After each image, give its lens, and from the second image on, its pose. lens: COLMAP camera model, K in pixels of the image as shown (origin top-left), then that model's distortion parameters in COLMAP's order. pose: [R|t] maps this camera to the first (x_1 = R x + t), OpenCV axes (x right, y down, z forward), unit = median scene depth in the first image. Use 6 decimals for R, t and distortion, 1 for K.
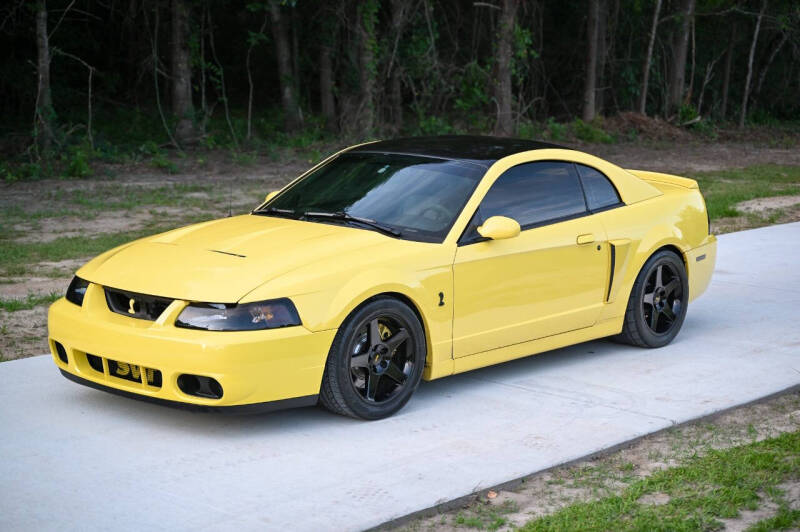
lens RADIAL K [[1566.3, 0, 400.0], [0, 1566.3, 266.0], [0, 0, 1]] dist [-0.022893, -0.091841]
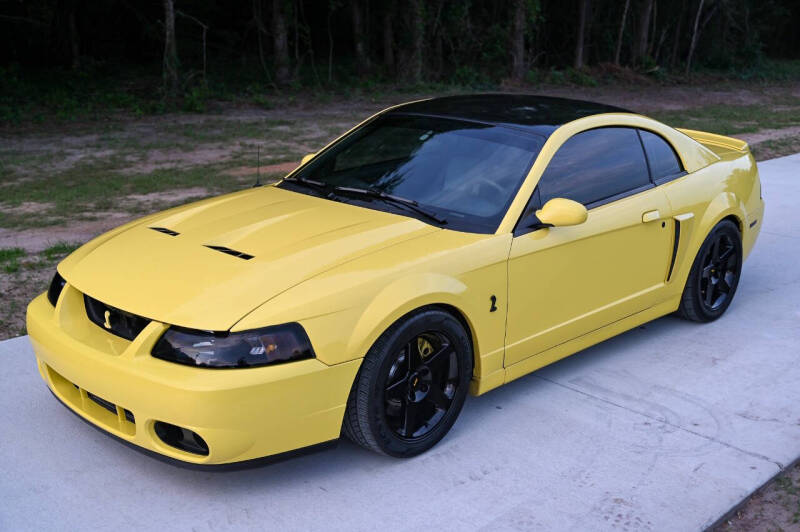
lens RADIAL K [[952.2, 0, 400.0], [0, 952.2, 266.0], [0, 0, 1]] dist [-0.009220, -0.005133]
pose [[0.999121, 0.015305, -0.039023, -0.001405], [-0.010696, 0.993227, 0.115698, -0.021671], [0.040529, -0.115179, 0.992518, 0.194363]]
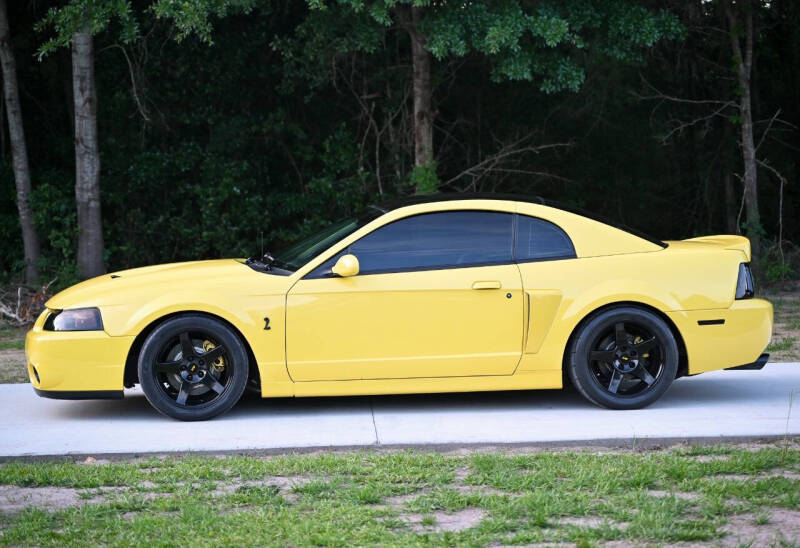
lens RADIAL K [[1841.3, 0, 400.0], [0, 1841.3, 274.0], [0, 0, 1]] dist [0.018760, -0.405003]
pose [[0.729145, 0.004699, -0.684343, 0.387484], [-0.075582, 0.994412, -0.073702, 0.029353], [0.680173, 0.105463, 0.725426, 0.039579]]
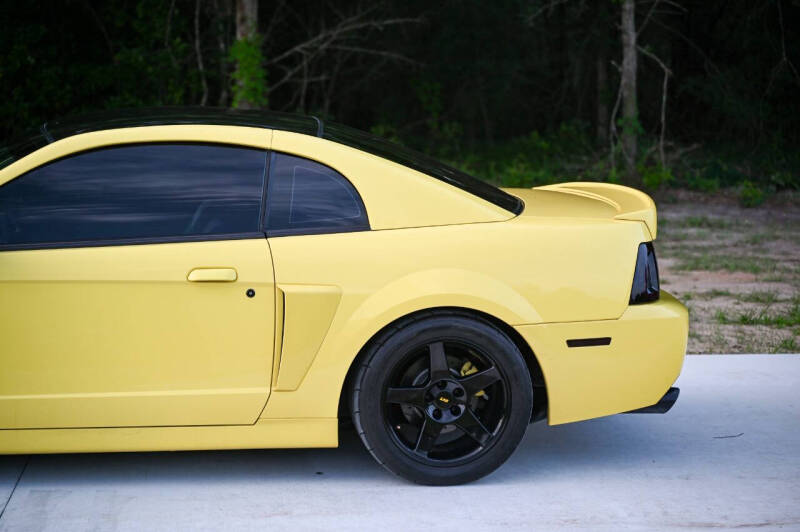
lens RADIAL K [[1705.5, 0, 400.0], [0, 1705.5, 266.0], [0, 0, 1]] dist [-0.034269, -0.327162]
pose [[0.772205, 0.079763, -0.630346, 0.251647], [-0.102735, 0.994709, 0.000014, -0.012042], [0.627012, 0.064748, 0.776314, 0.233312]]
